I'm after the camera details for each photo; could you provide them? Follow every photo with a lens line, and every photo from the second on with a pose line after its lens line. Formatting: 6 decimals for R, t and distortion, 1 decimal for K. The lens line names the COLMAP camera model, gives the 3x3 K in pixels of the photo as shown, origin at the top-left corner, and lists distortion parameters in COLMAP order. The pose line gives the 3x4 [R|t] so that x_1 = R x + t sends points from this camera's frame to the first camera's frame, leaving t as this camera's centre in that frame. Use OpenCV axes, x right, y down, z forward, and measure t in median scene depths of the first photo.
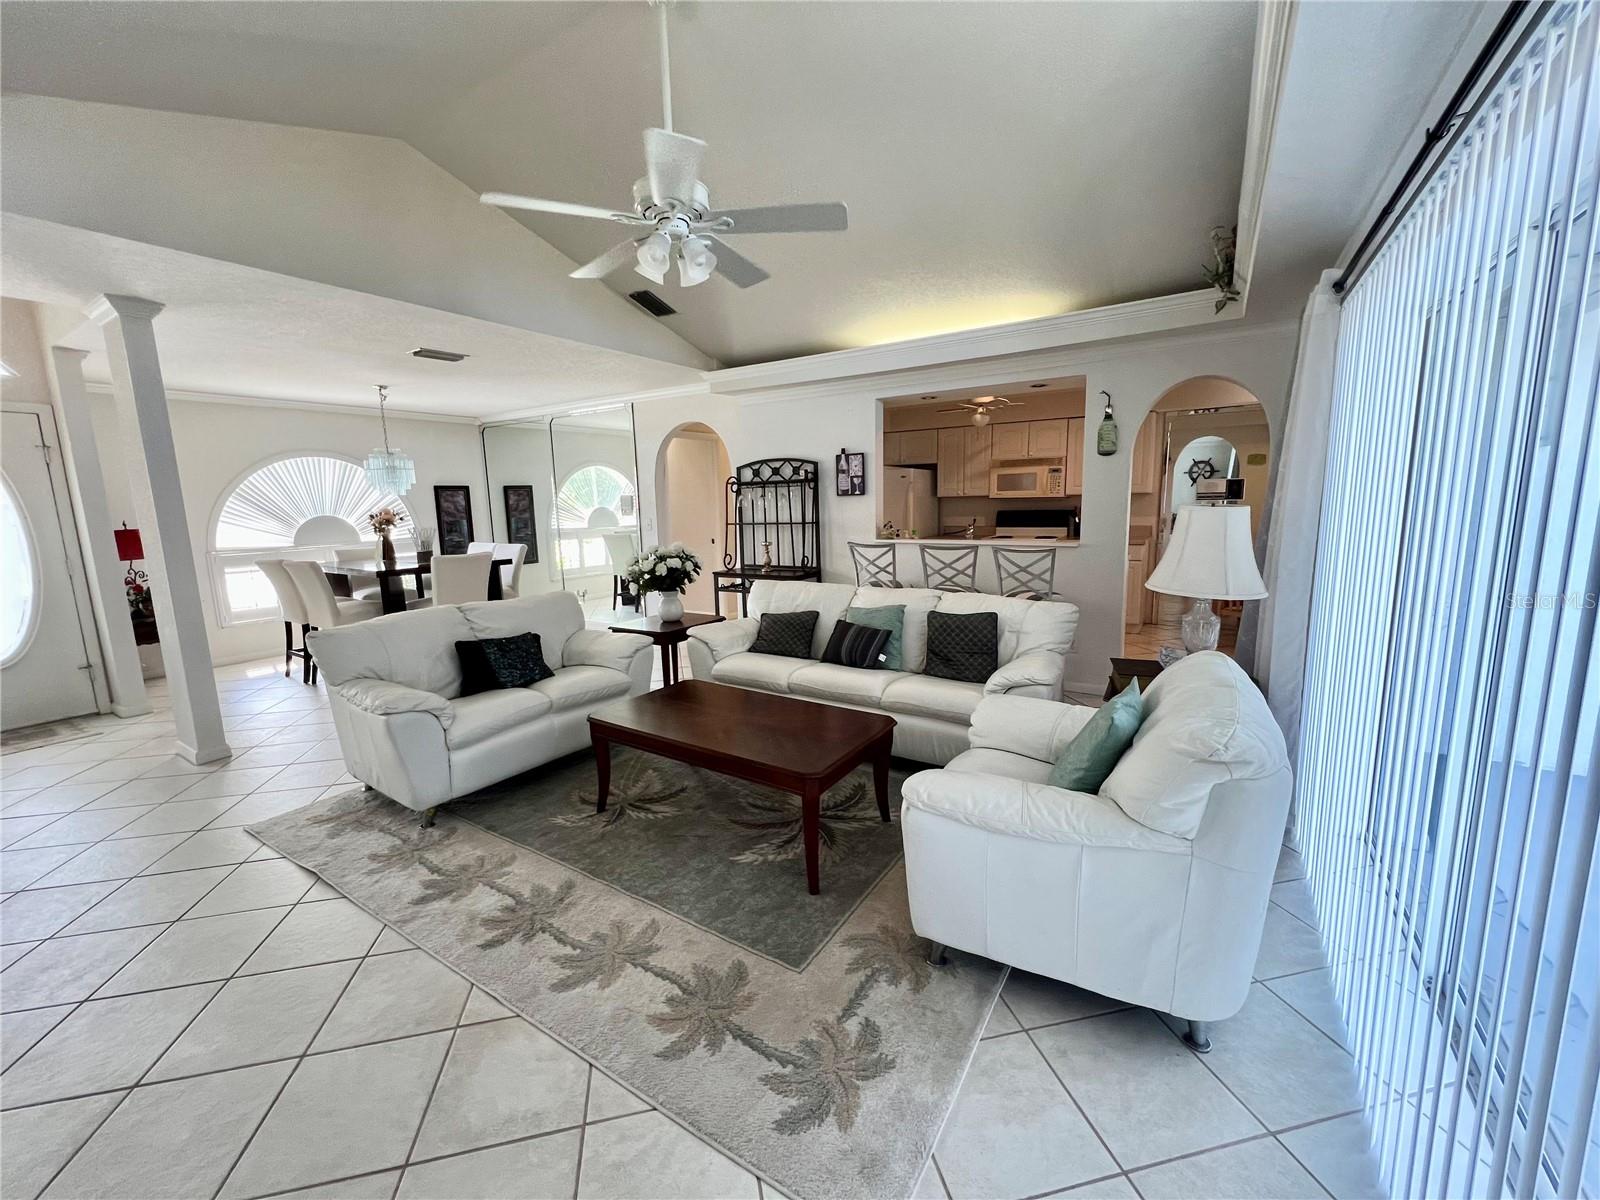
lens RADIAL K [[638.4, 0, 799.7], [0, 638.4, 597.2], [0, 0, 1]] dist [-0.000714, -0.000104]
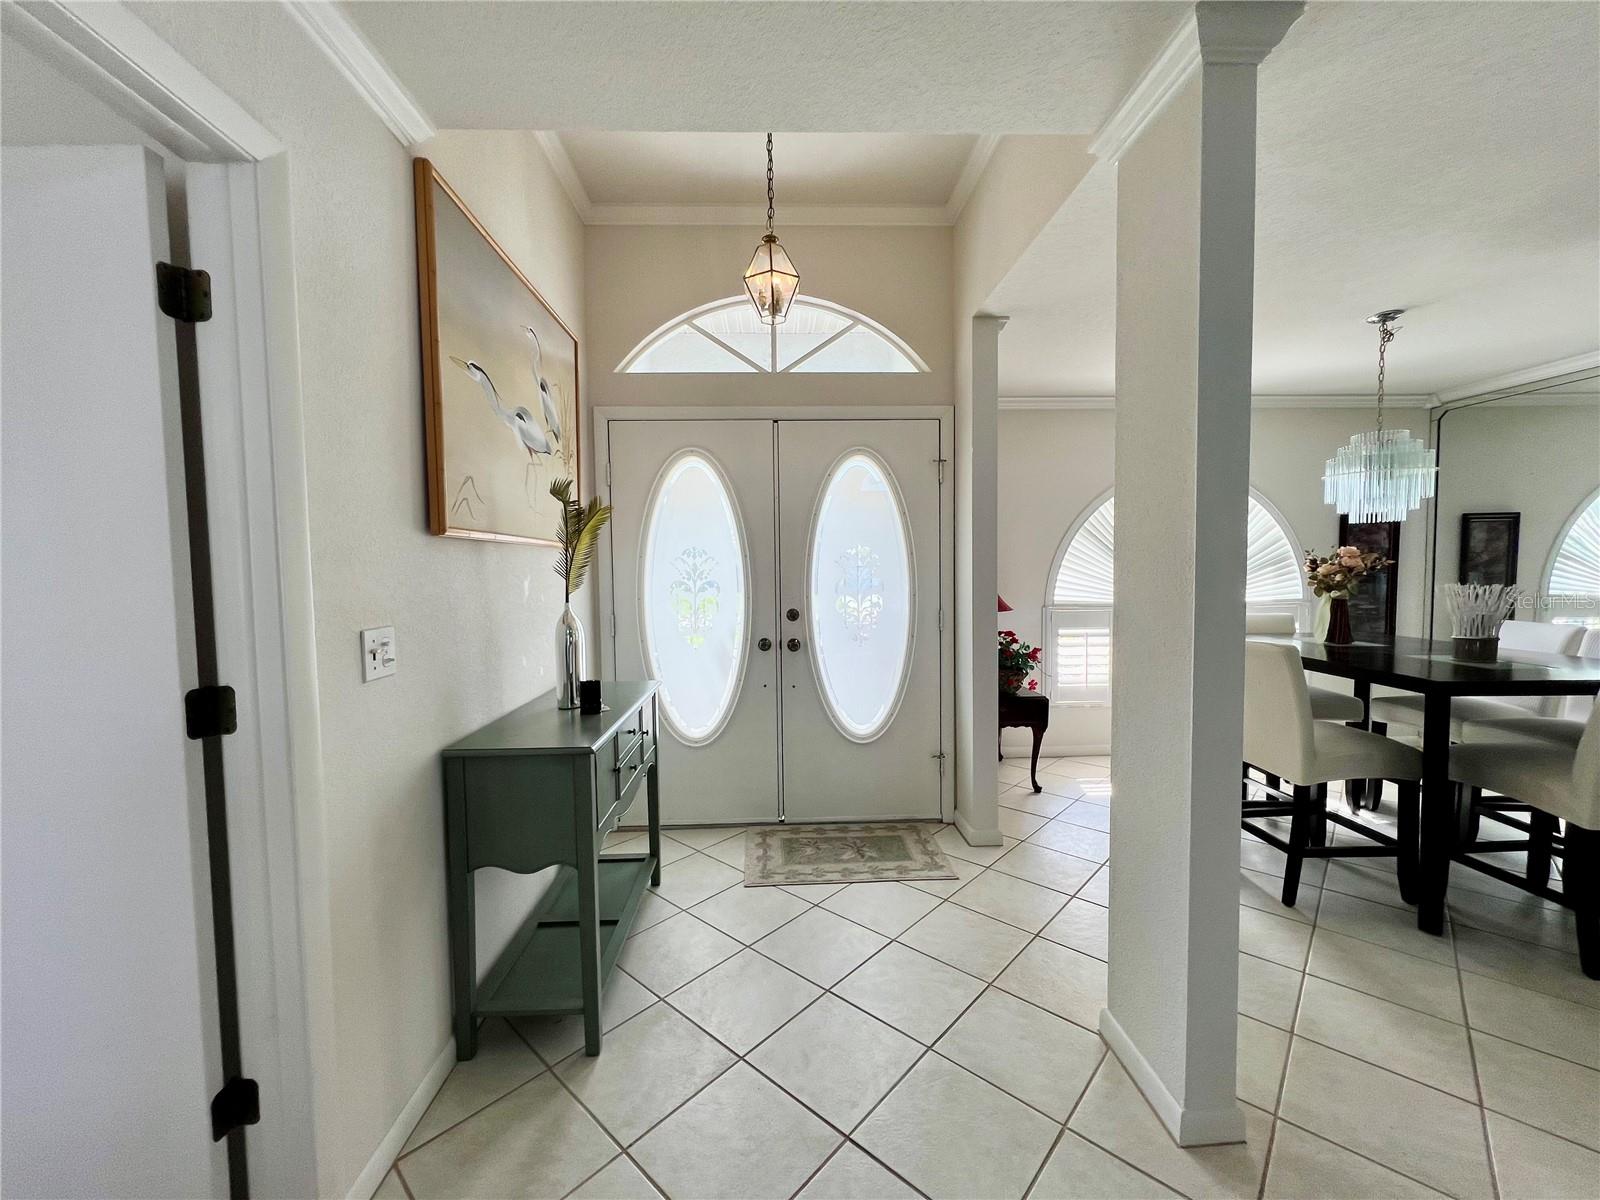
lens RADIAL K [[644.4, 0, 797.5], [0, 644.4, 599.1], [0, 0, 1]] dist [-0.000137, 0.000049]
pose [[0.575496, 0.061462, -0.815492, -0.604975], [-0.127636, 0.991703, -0.015330, -0.037890], [0.807783, 0.112908, 0.578566, 0.409031]]
